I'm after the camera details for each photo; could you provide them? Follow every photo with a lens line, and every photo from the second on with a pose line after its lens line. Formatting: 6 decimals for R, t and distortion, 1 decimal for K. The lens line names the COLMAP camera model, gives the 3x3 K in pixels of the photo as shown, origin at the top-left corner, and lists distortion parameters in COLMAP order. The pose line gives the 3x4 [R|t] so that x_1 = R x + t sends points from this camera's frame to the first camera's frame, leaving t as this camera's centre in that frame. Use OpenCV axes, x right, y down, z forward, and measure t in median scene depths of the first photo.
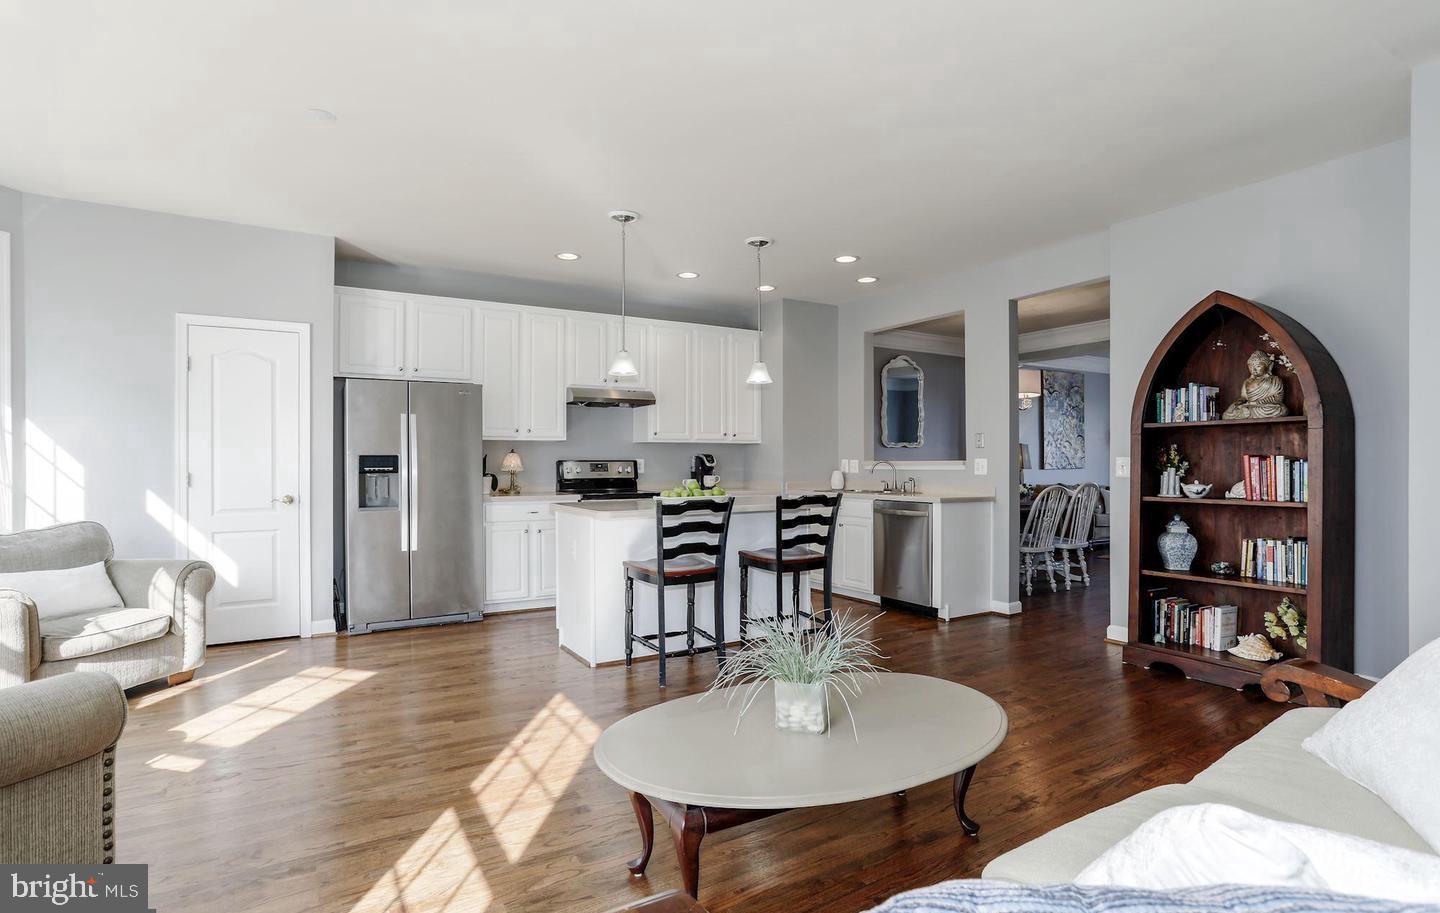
lens RADIAL K [[717.5, 0, 720.0], [0, 717.5, 456.5], [0, 0, 1]] dist [-0.036335, 0.000007]
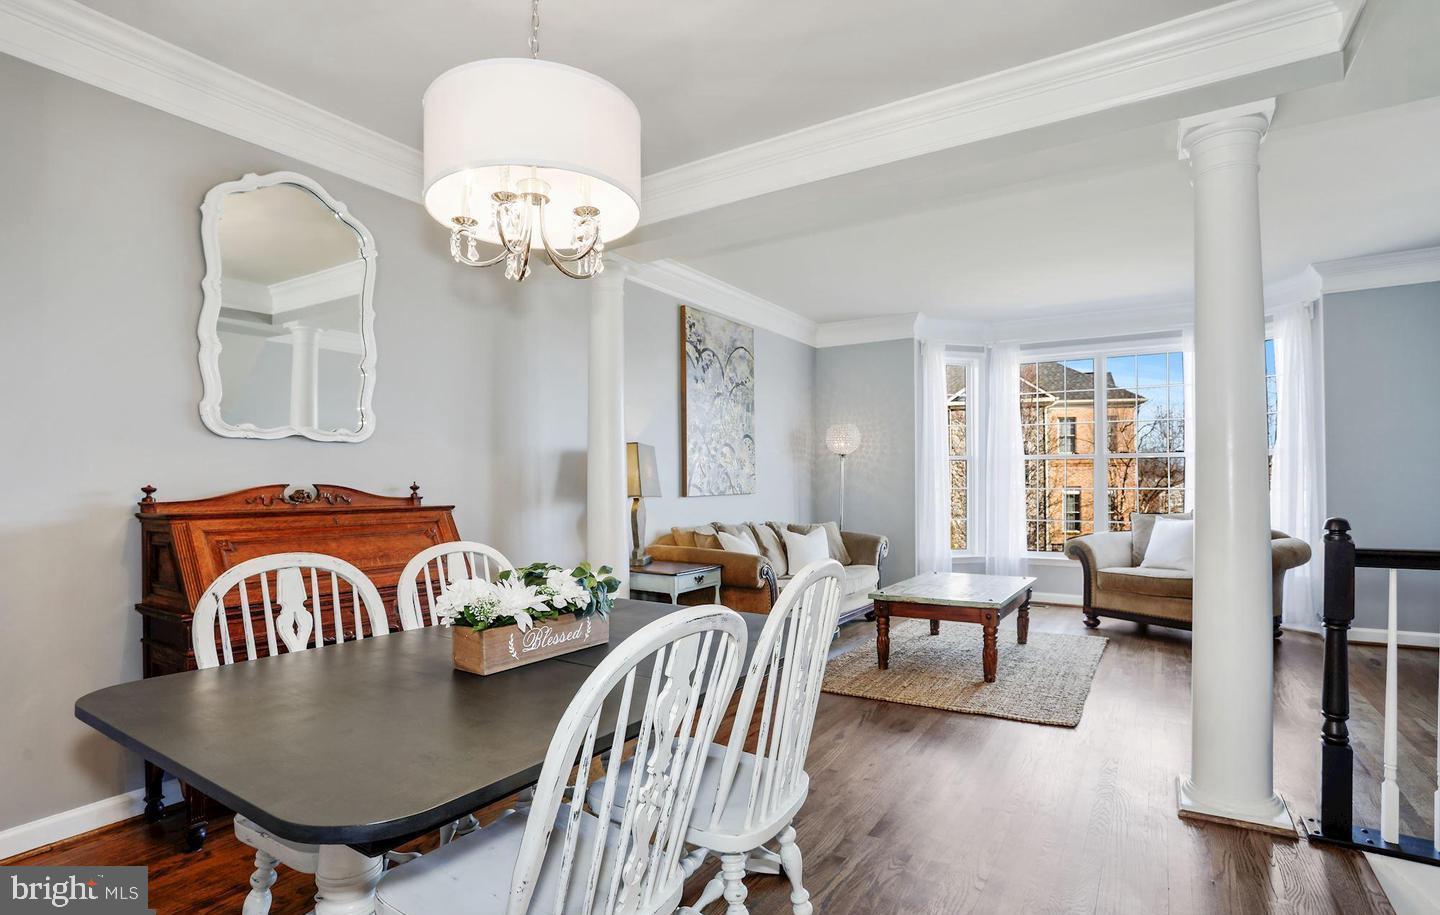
lens RADIAL K [[709.7, 0, 727.2], [0, 709.7, 484.3], [0, 0, 1]] dist [-0.076473, 0.034134]
pose [[0.895304, -0.003165, 0.445444, 0.416403], [0.001050, 0.999987, 0.004994, 0.010335], [-0.445454, -0.004003, 0.895296, 0.868721]]
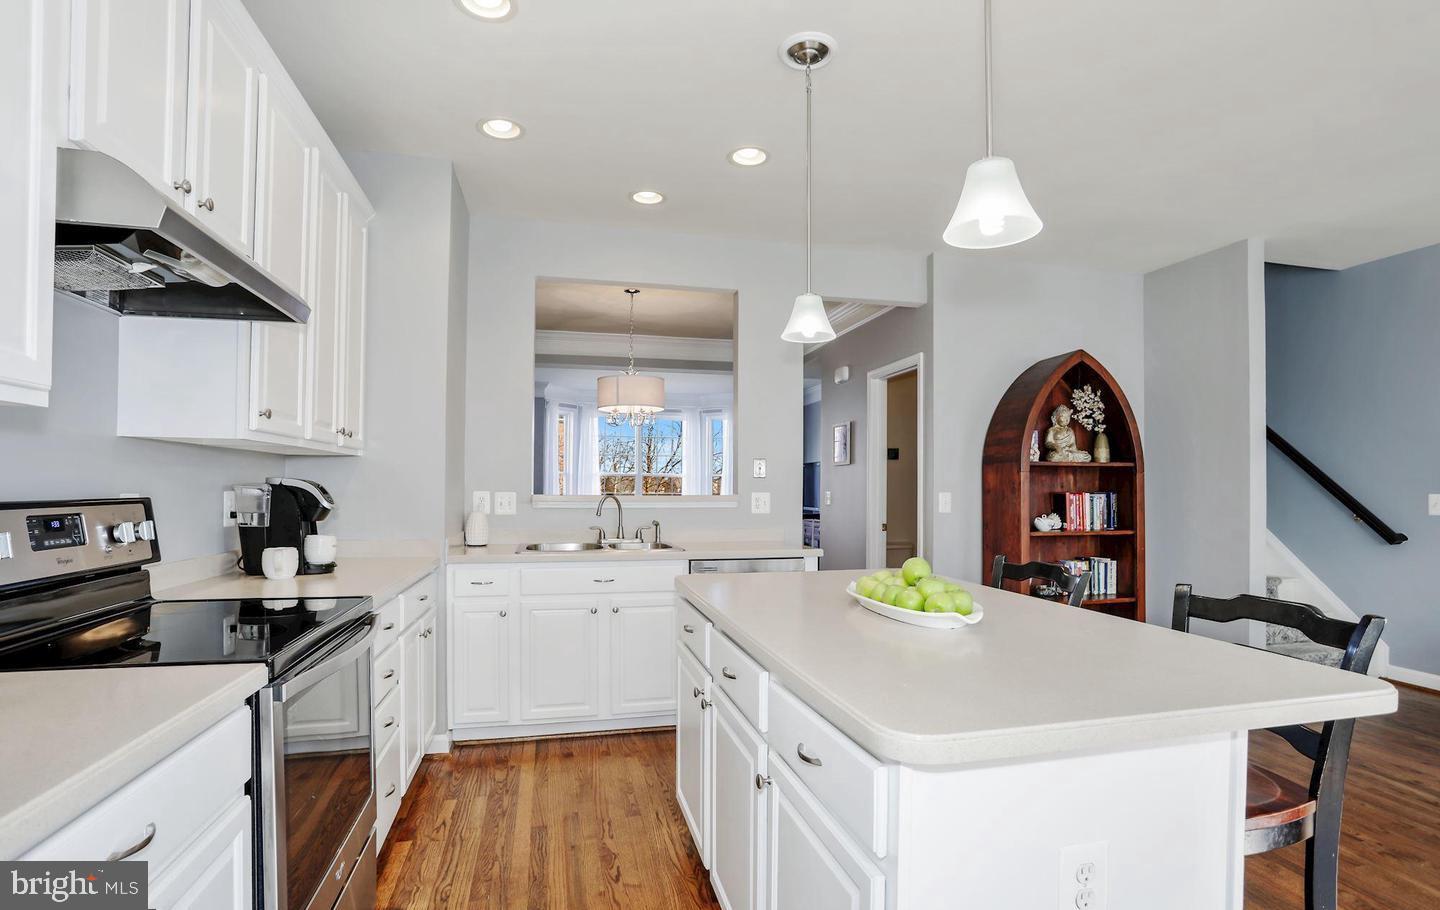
lens RADIAL K [[709.7, 0, 727.2], [0, 709.7, 481.8], [0, 0, 1]] dist [-0.076473, 0.034134]
pose [[0.299464, 0.009025, 0.954065, -0.343873], [-0.013382, 0.999897, -0.005258, -0.003440], [-0.954014, -0.011192, 0.299554, 0.770927]]
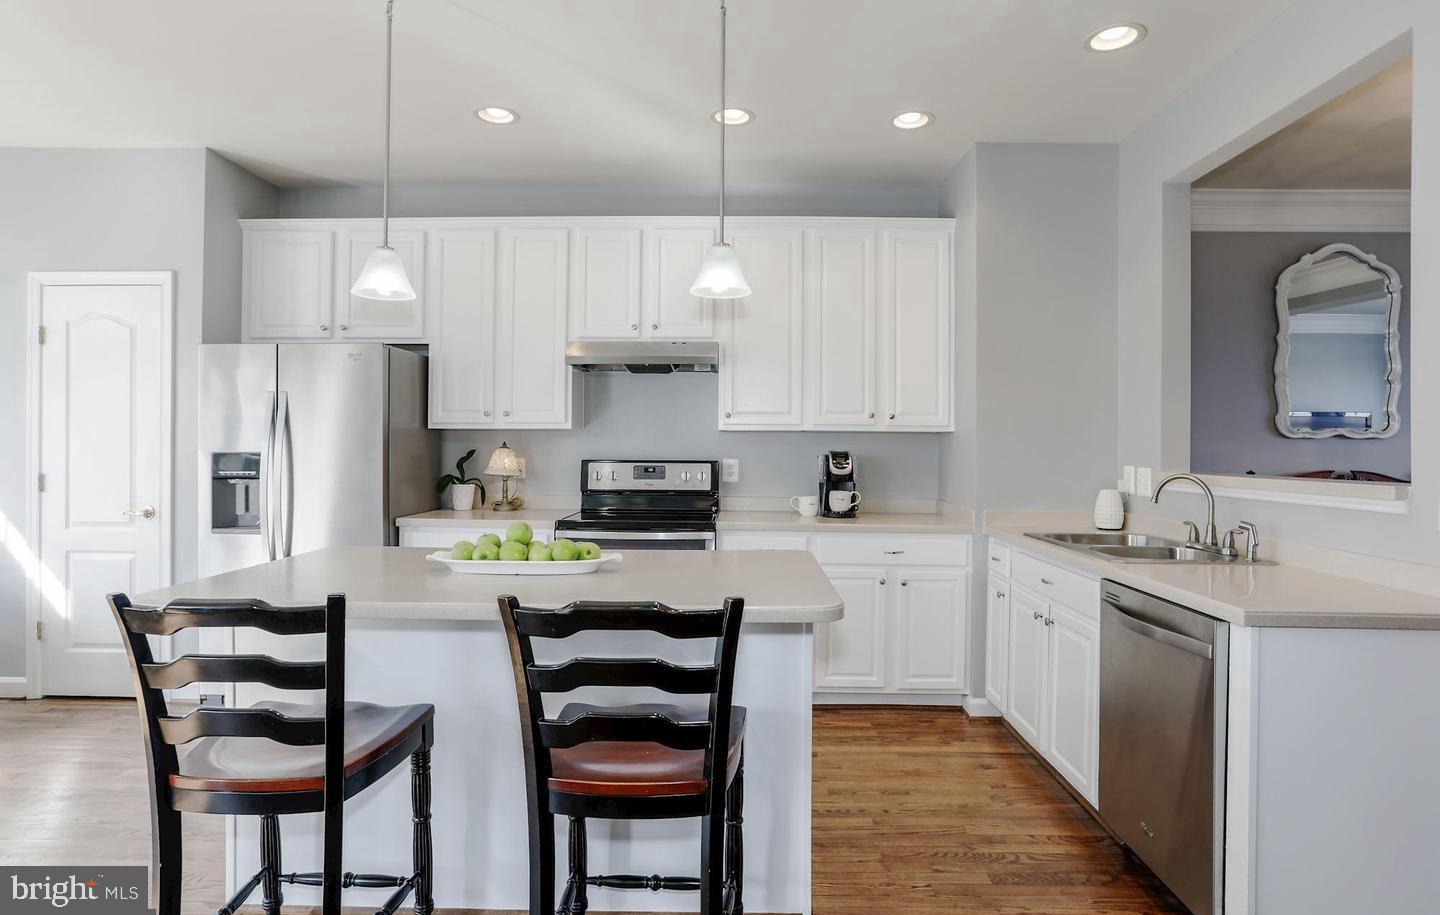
lens RADIAL K [[748.6, 0, 745.2], [0, 748.6, 446.1], [0, 0, 1]] dist [-0.064865, 0.044045]
pose [[0.846491, 0.008245, -0.532339, 0.258106], [-0.004520, 0.999955, 0.008299, -0.013558], [0.532383, -0.004619, 0.846491, 0.542407]]
